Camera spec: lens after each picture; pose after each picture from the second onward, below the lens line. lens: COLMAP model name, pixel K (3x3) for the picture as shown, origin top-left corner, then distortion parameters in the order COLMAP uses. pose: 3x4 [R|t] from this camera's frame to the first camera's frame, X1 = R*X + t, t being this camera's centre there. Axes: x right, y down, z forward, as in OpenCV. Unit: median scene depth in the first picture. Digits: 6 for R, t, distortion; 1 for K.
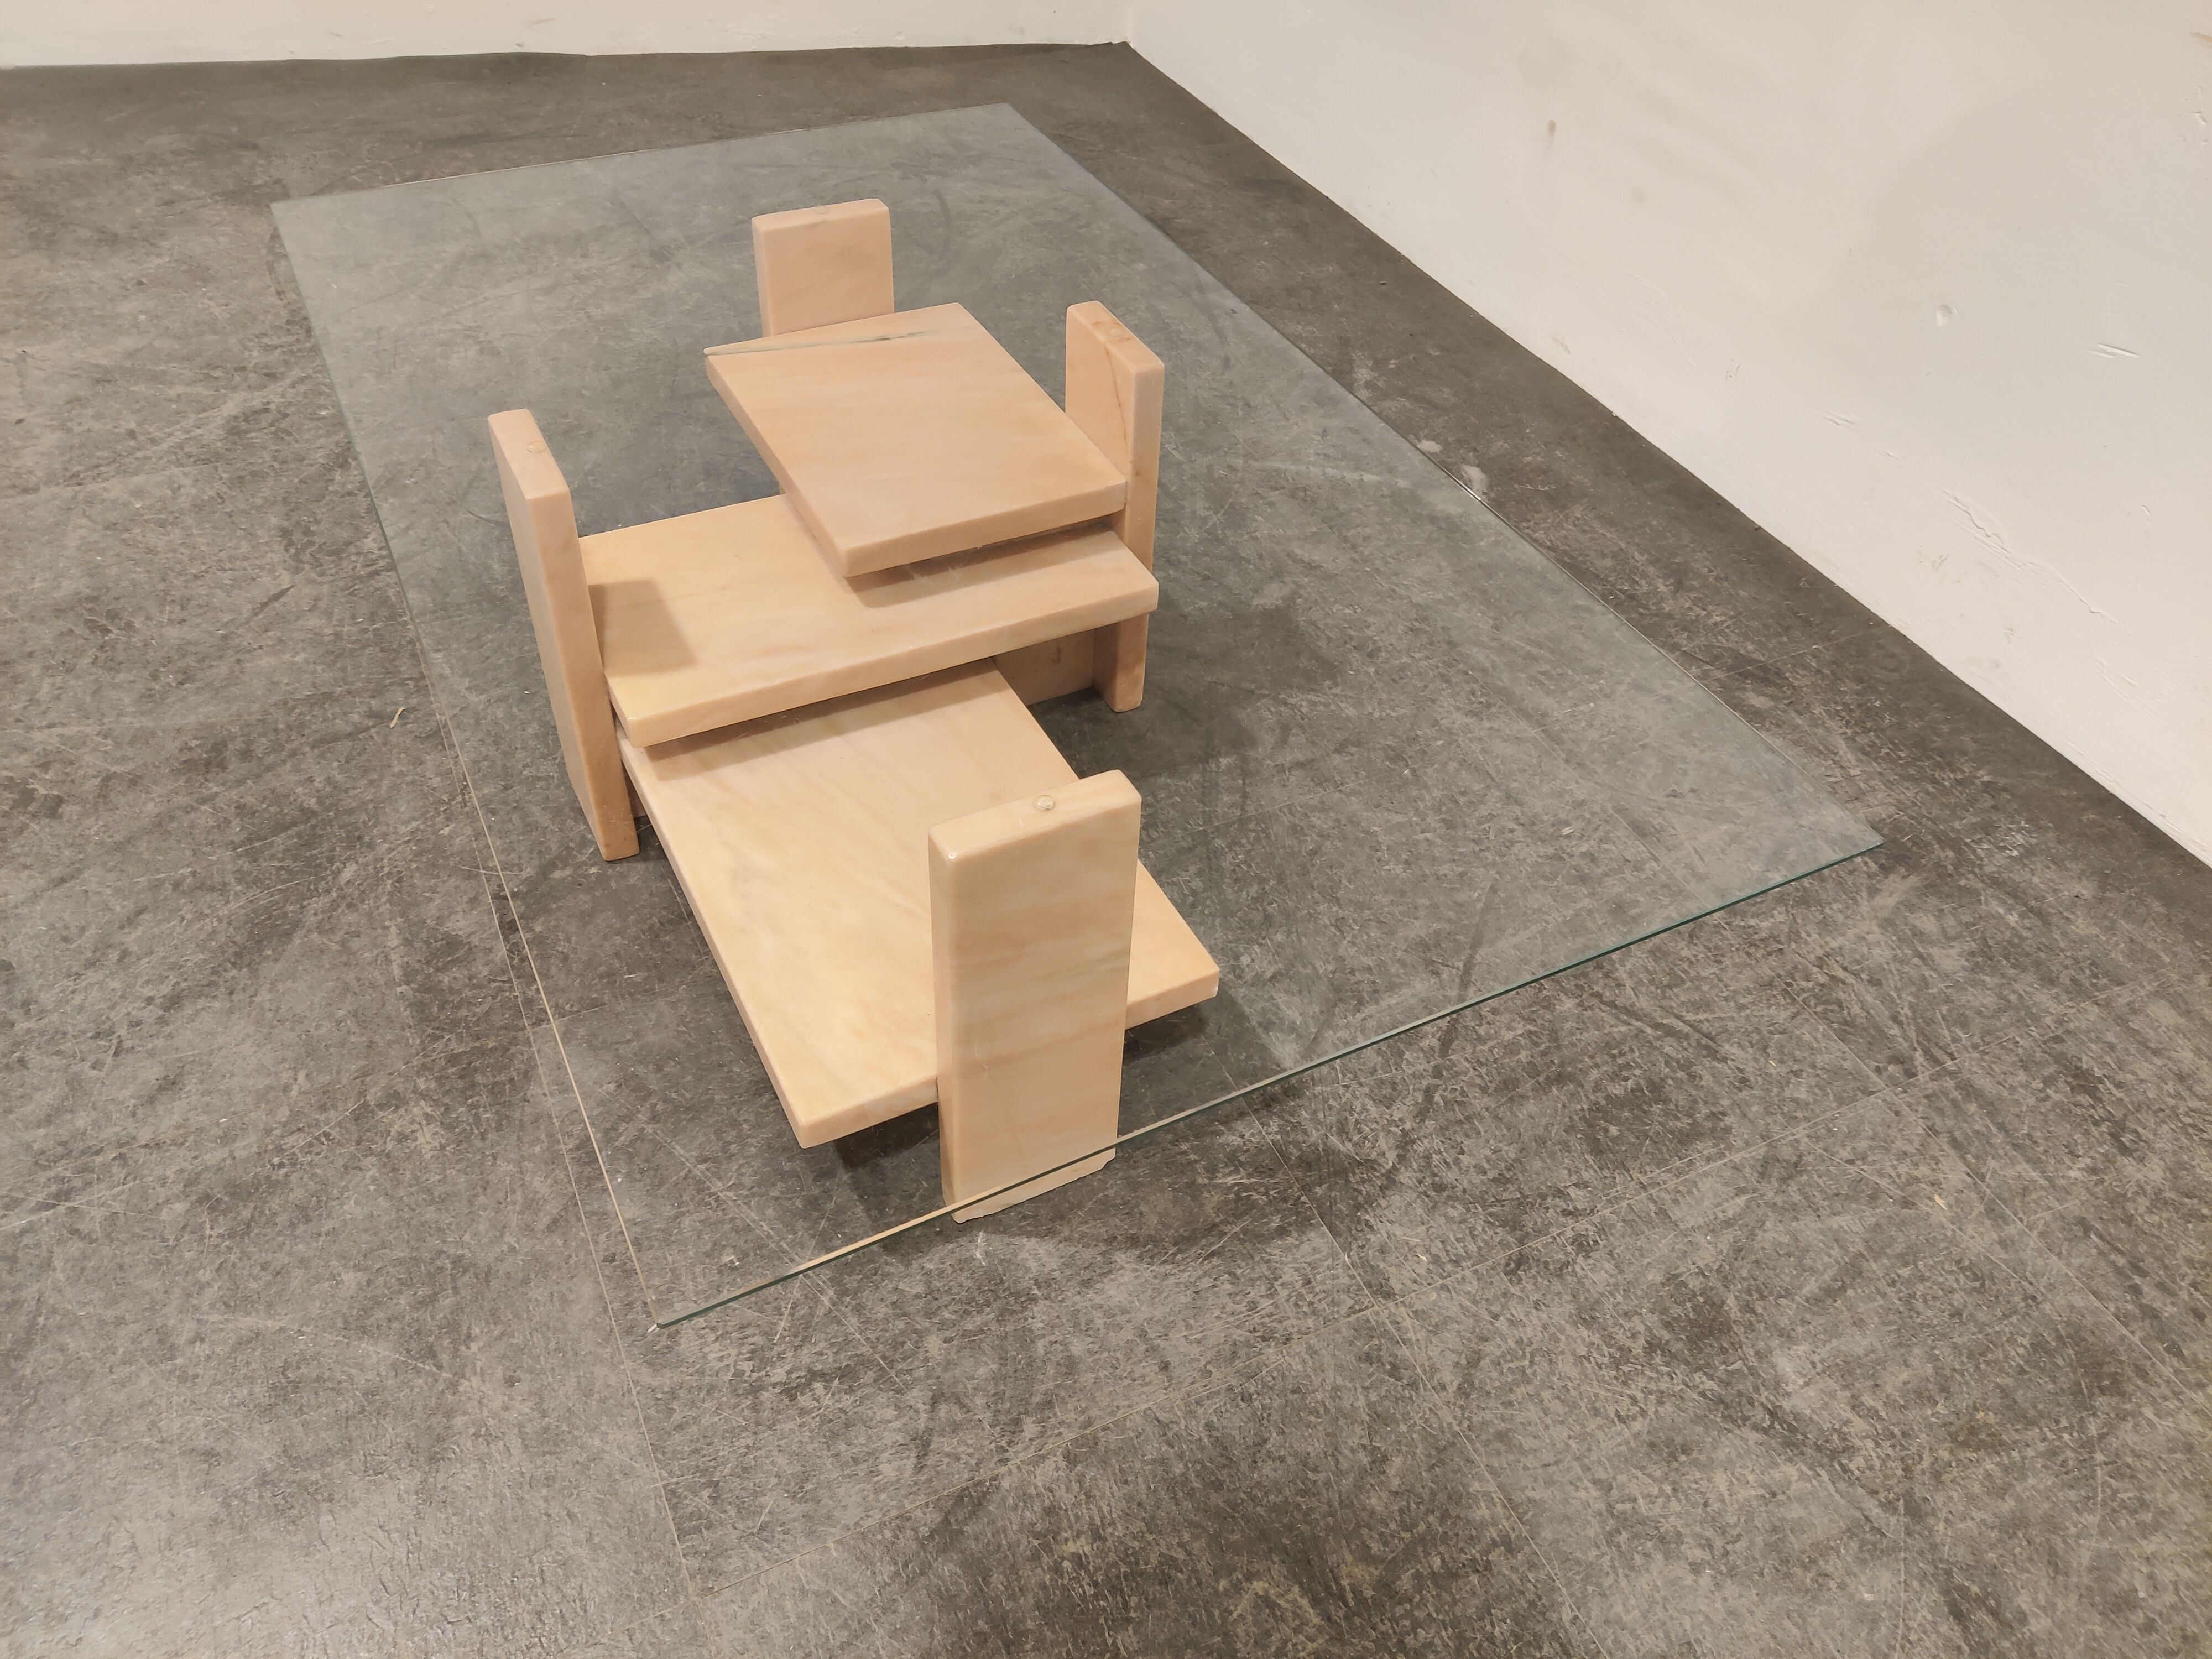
lens RADIAL K [[1693.9, 0, 1130.2], [0, 1693.9, 817.1], [0, 0, 1]] dist [-0.003438, -0.009544]
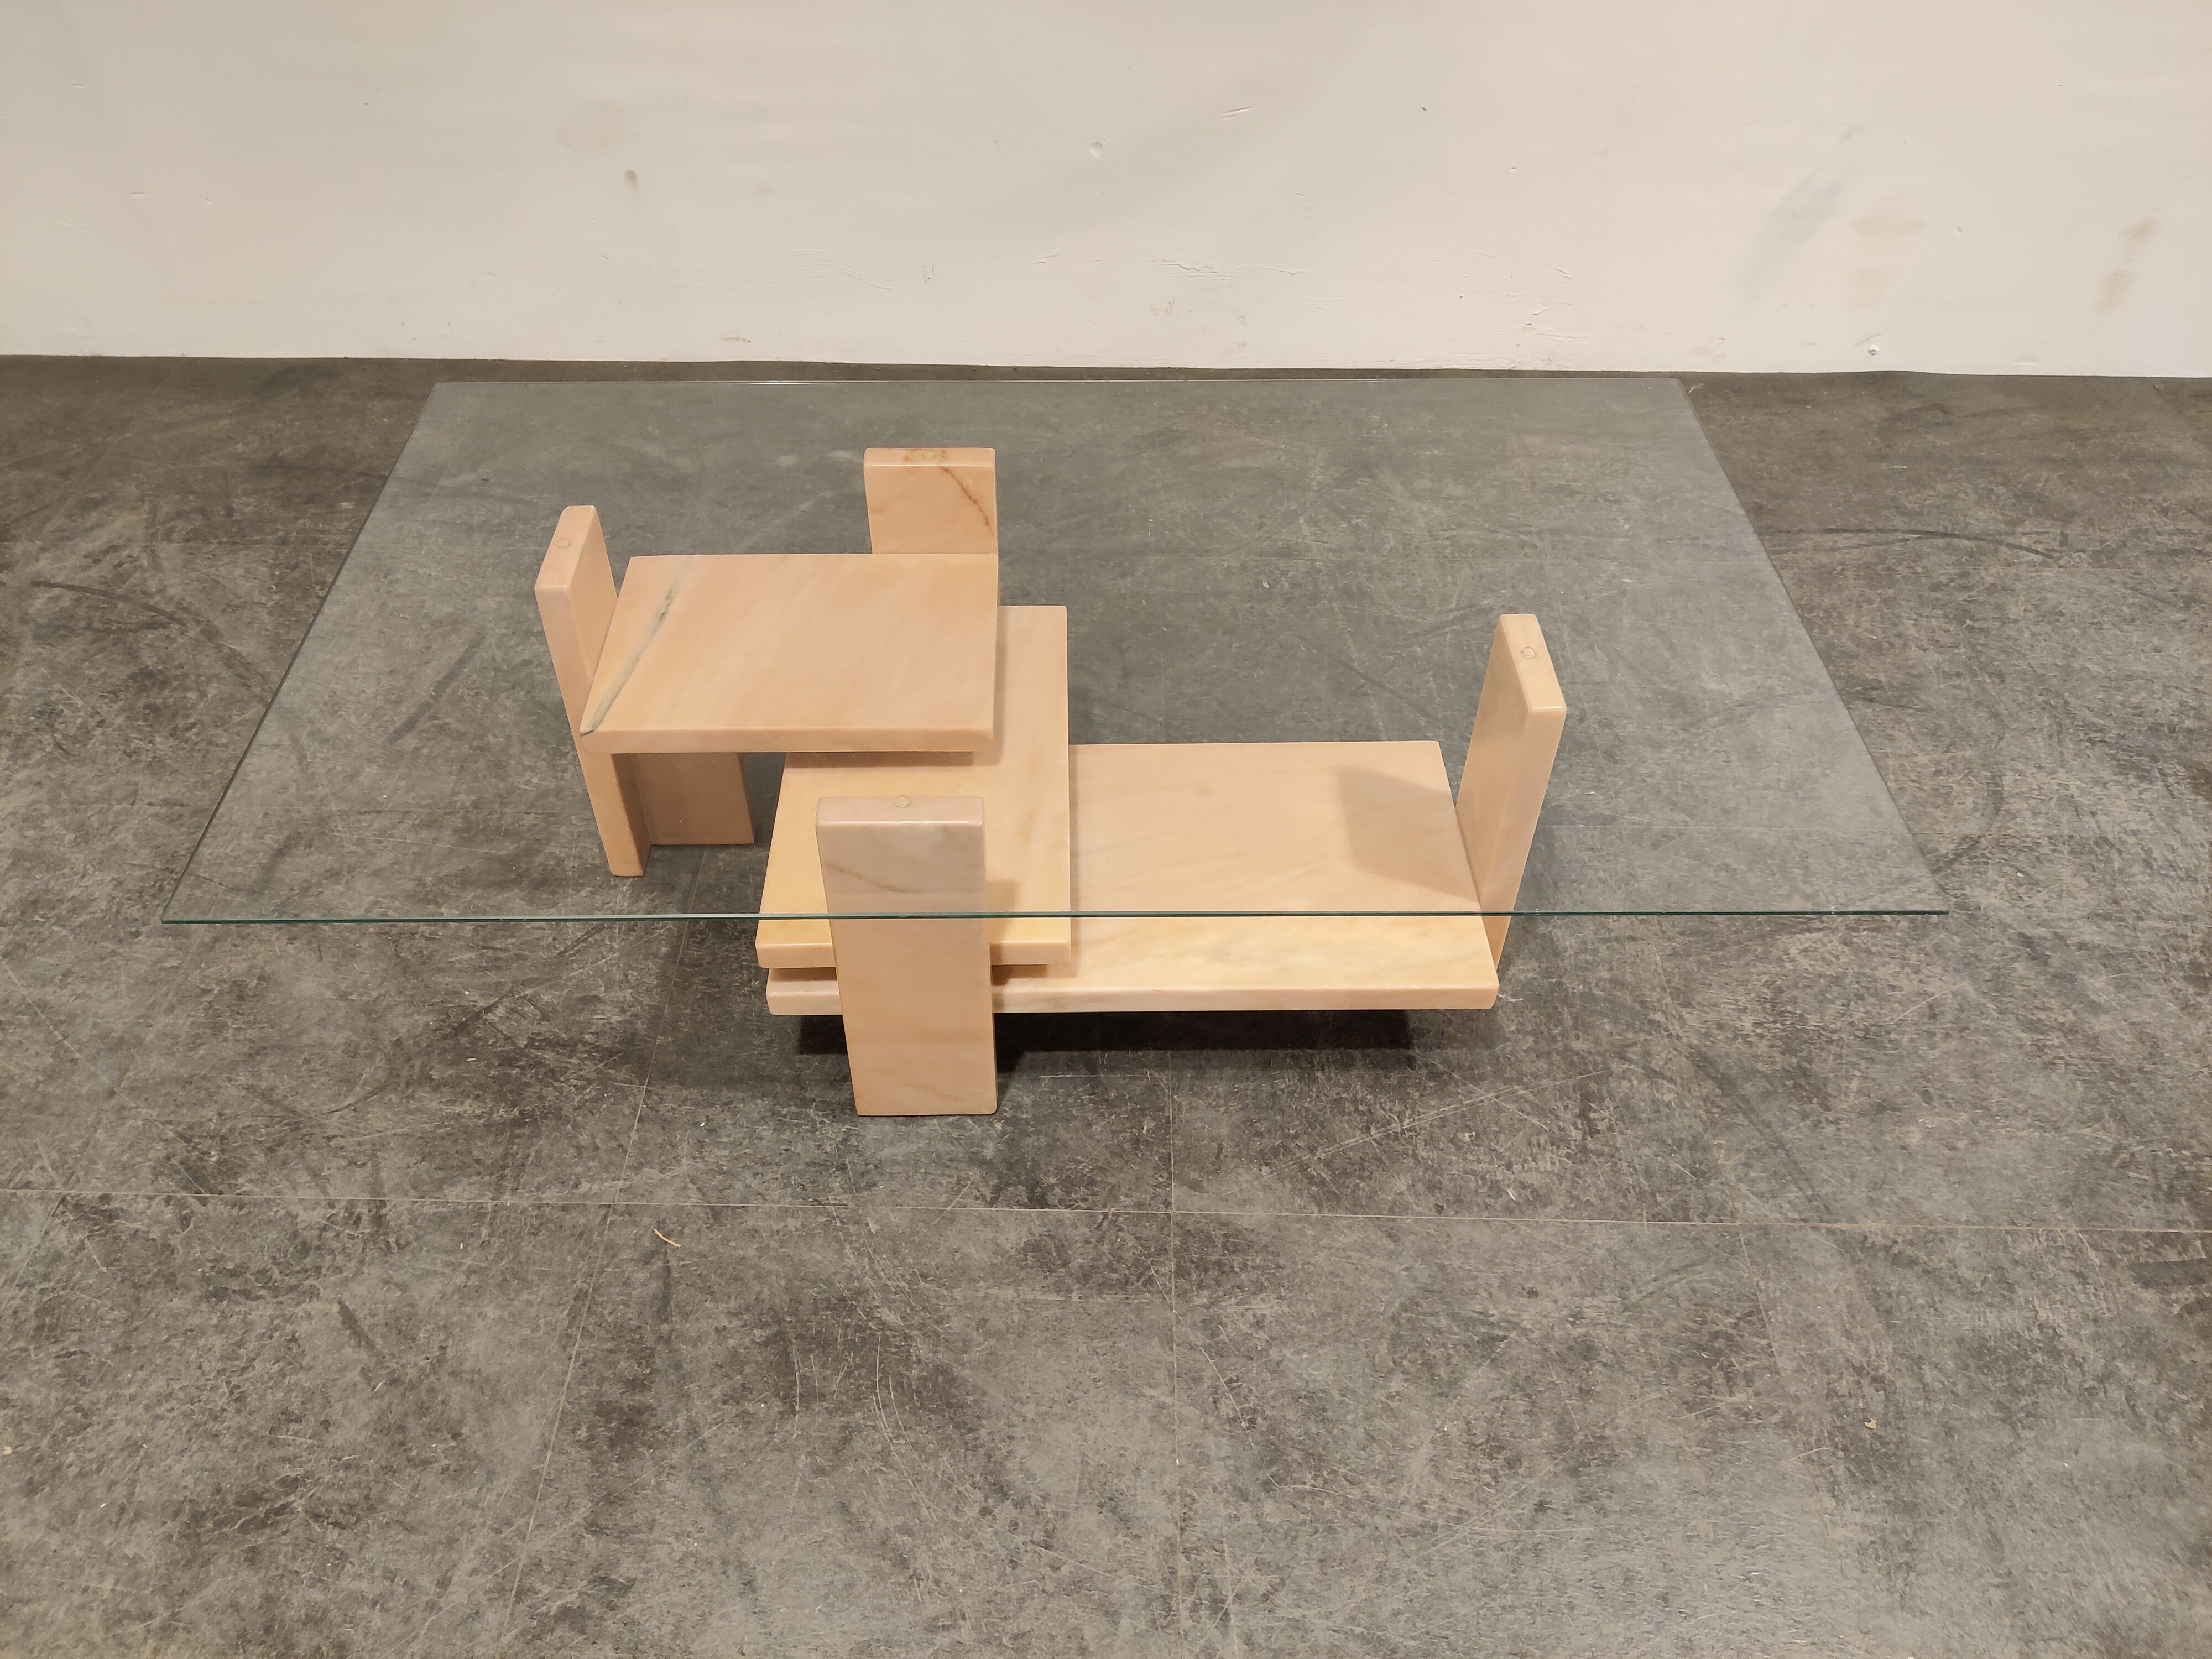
lens RADIAL K [[1693.9, 0, 1070.2], [0, 1693.9, 817.3], [0, 0, 1]] dist [-0.003438, -0.009544]
pose [[0.456497, -0.656892, 0.600086, -0.911732], [0.619278, 0.718859, 0.315811, -0.465461], [-0.638831, 0.227454, 0.734956, 0.182833]]
